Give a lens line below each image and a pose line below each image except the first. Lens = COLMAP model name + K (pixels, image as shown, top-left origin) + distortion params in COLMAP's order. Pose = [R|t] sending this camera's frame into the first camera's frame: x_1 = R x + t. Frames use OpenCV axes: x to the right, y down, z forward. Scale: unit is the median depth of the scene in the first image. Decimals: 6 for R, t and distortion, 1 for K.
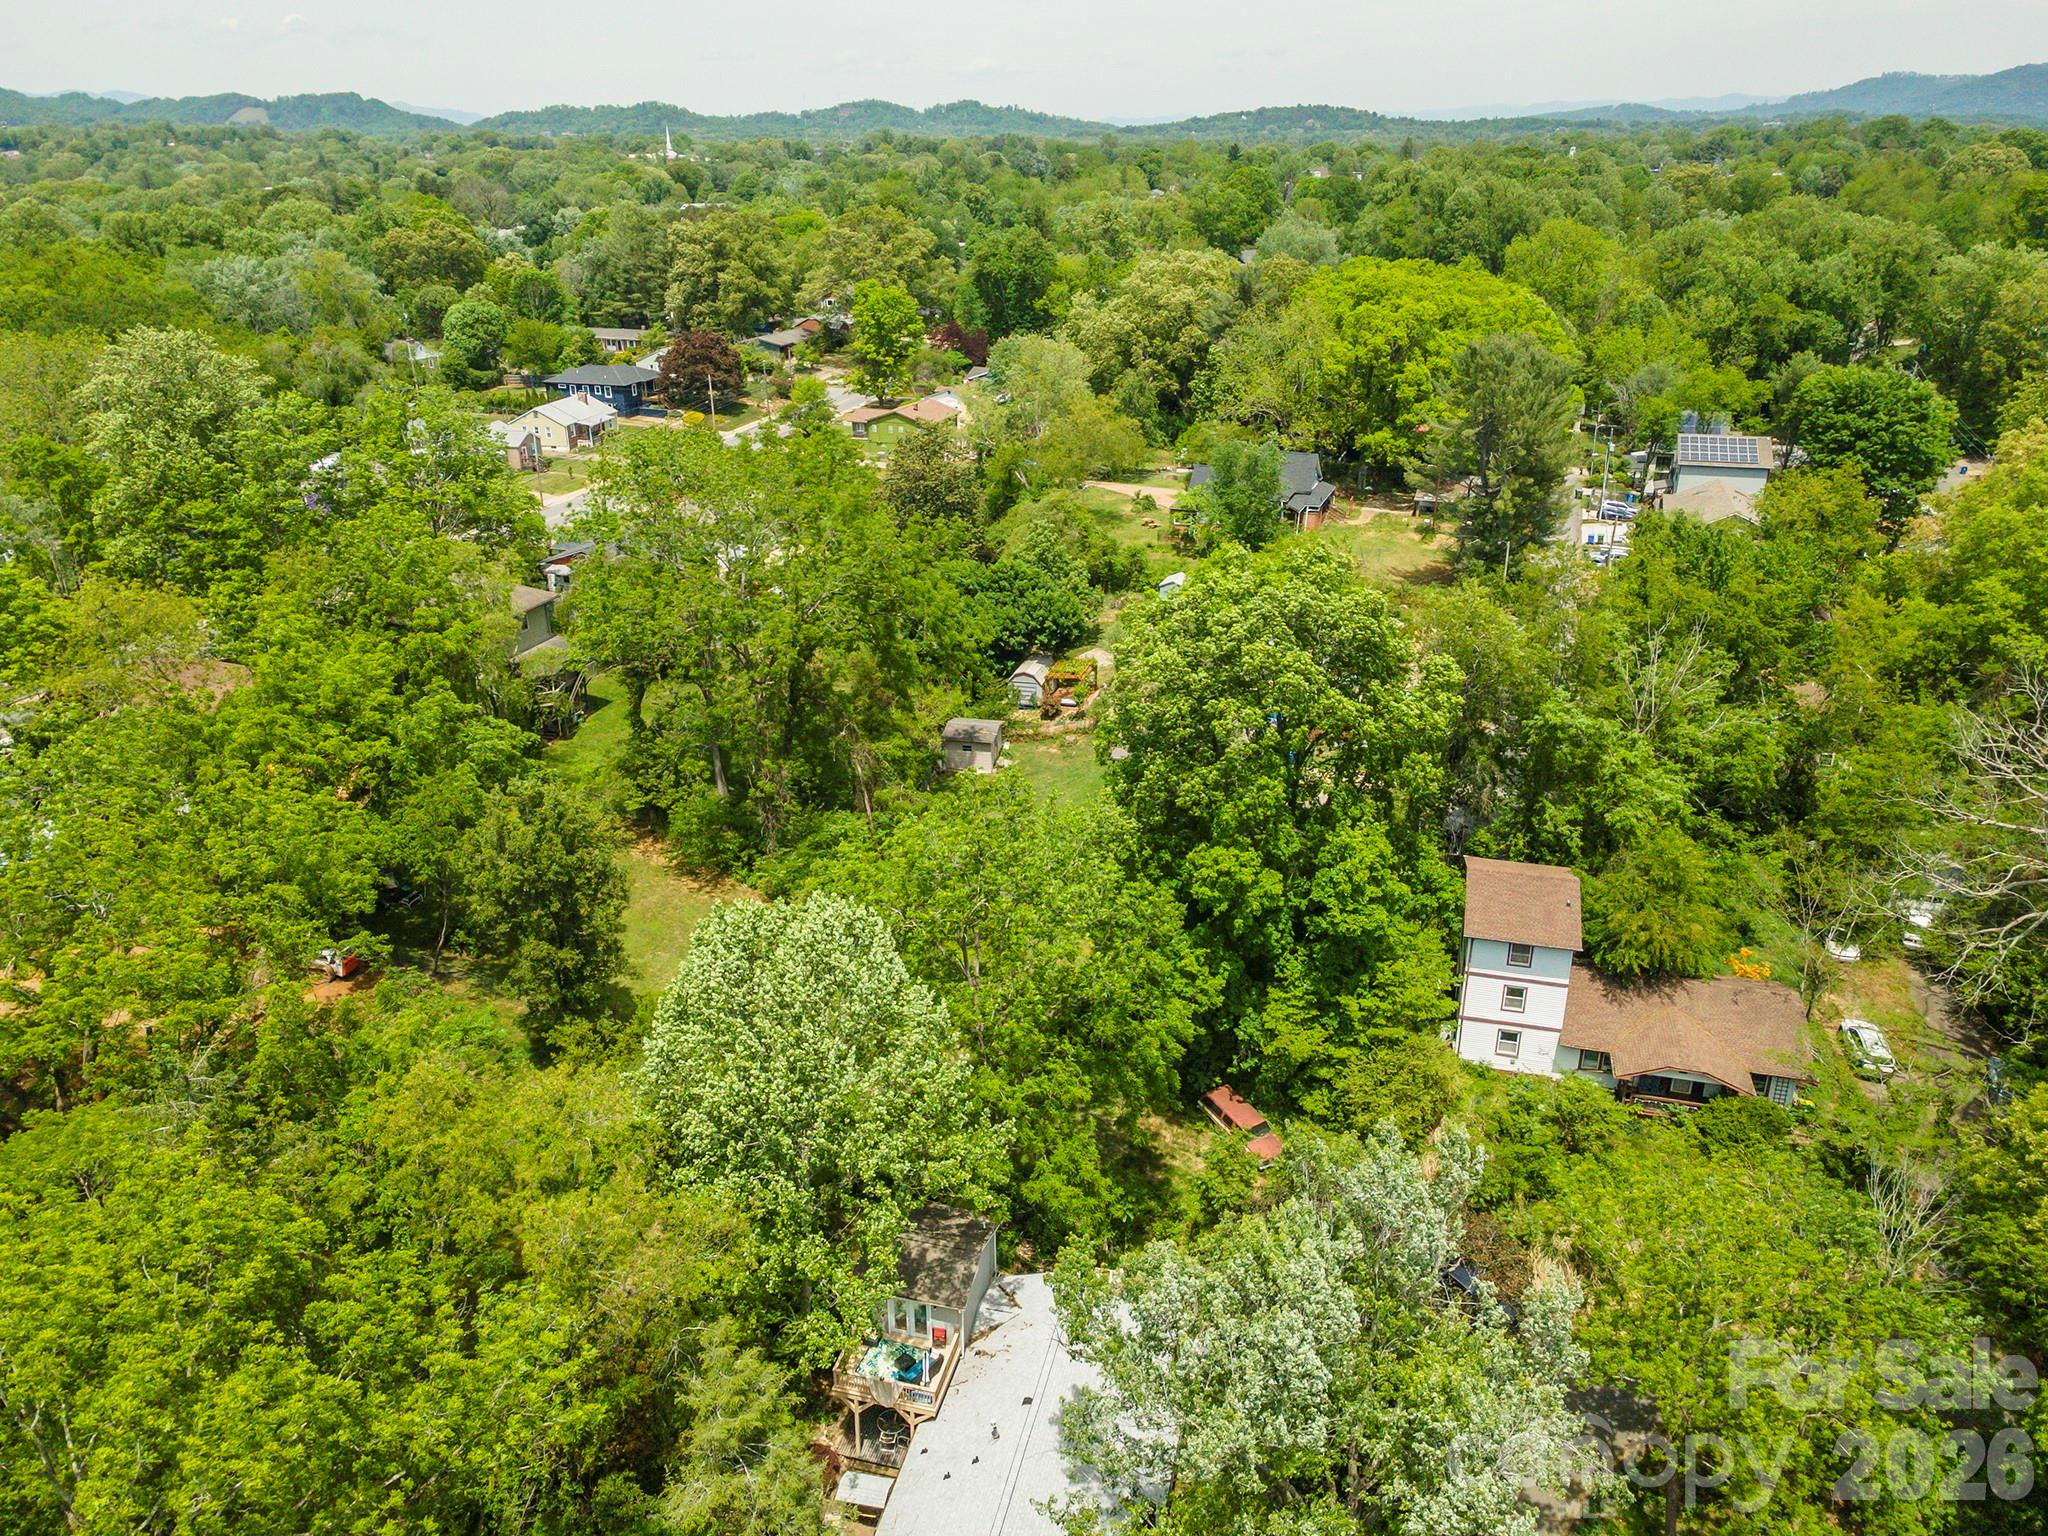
lens RADIAL K [[1478.9, 0, 1022.0], [0, 1478.9, 769.4], [0, 0, 1]] dist [0.052097, 0.015306]
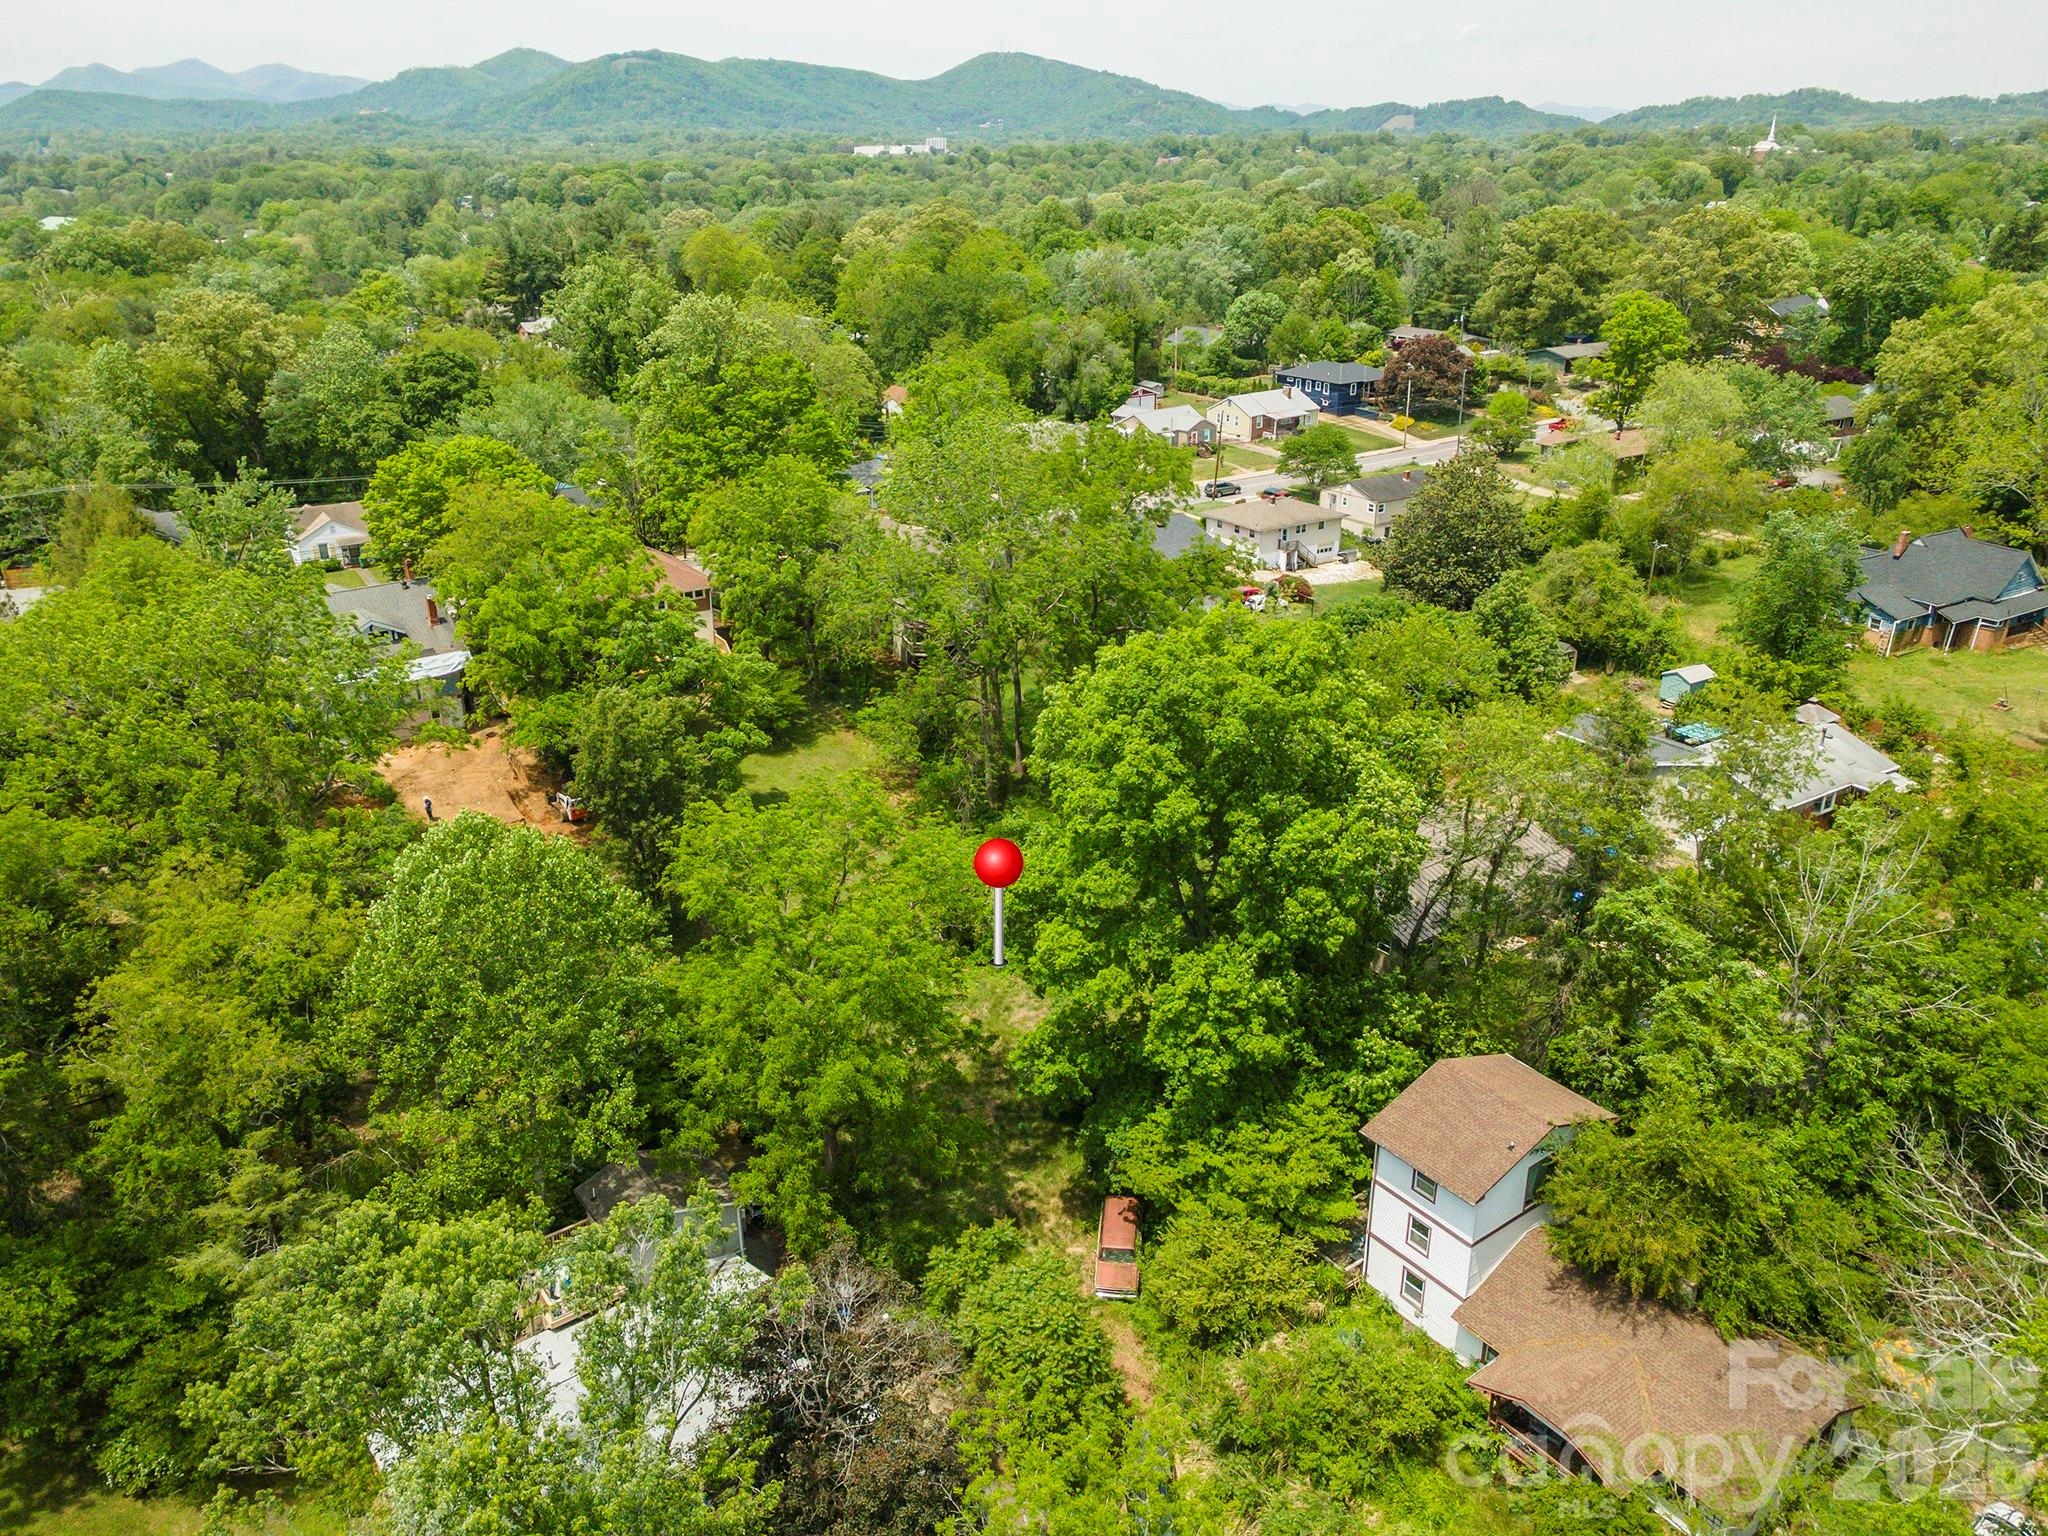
lens RADIAL K [[1478.9, 0, 1022.8], [0, 1478.9, 766.8], [0, 0, 1]] dist [0.052097, 0.015306]
pose [[0.783420, 0.243151, -0.571953, 0.185531], [-0.243197, 0.966843, 0.077914, -0.031640], [0.571934, 0.078058, 0.816578, 0.073675]]
